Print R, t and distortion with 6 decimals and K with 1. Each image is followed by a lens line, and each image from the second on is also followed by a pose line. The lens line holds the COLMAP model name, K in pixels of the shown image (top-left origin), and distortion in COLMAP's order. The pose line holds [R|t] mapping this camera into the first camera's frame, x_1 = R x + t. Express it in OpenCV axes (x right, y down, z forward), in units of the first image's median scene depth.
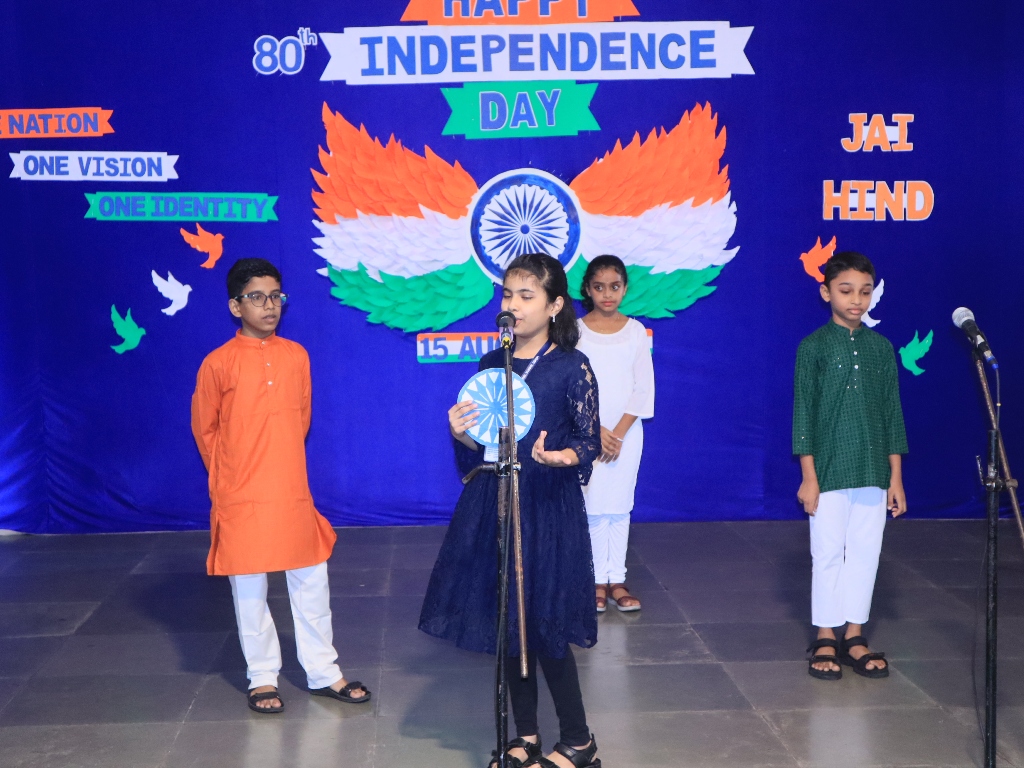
lens RADIAL K [[1570.6, 0, 512.0], [0, 1570.6, 384.0], [0, 0, 1]] dist [0.016928, 0.170258]
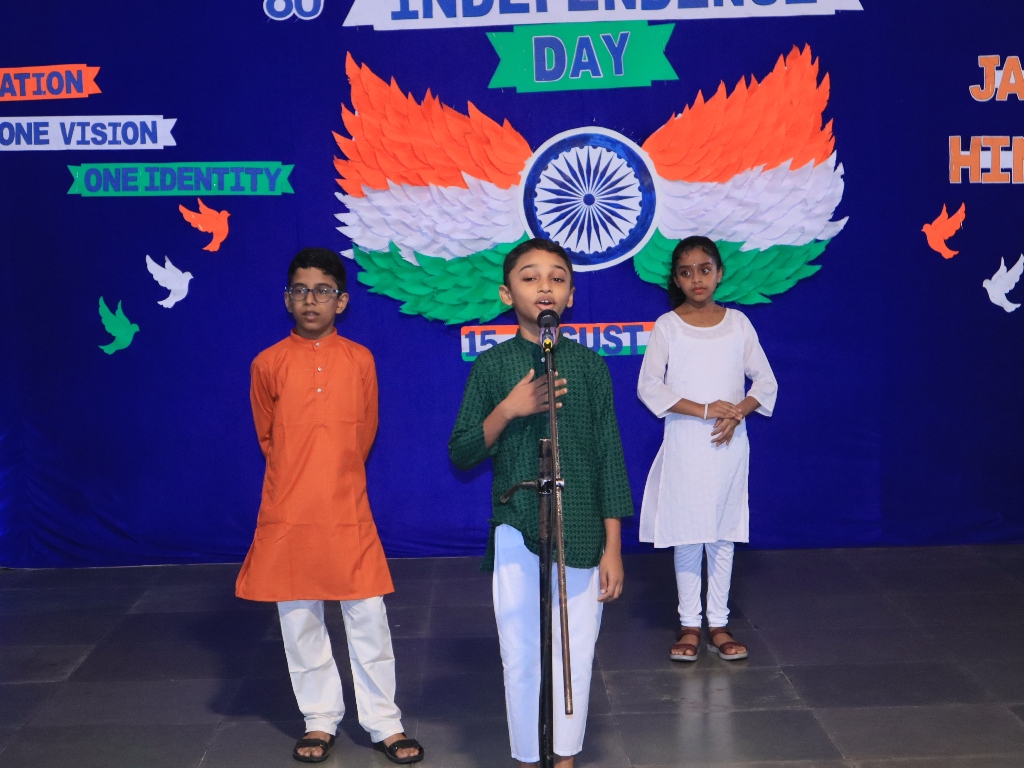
lens RADIAL K [[2307.4, 0, 512.0], [0, 2307.4, 384.0], [0, 0, 1]] dist [-0.065309, 0.119457]
pose [[0.999194, -0.010291, -0.038788, 0.013919], [0.010211, 0.999945, -0.002263, 0.001604], [0.038809, 0.001865, 0.999245, -0.223966]]
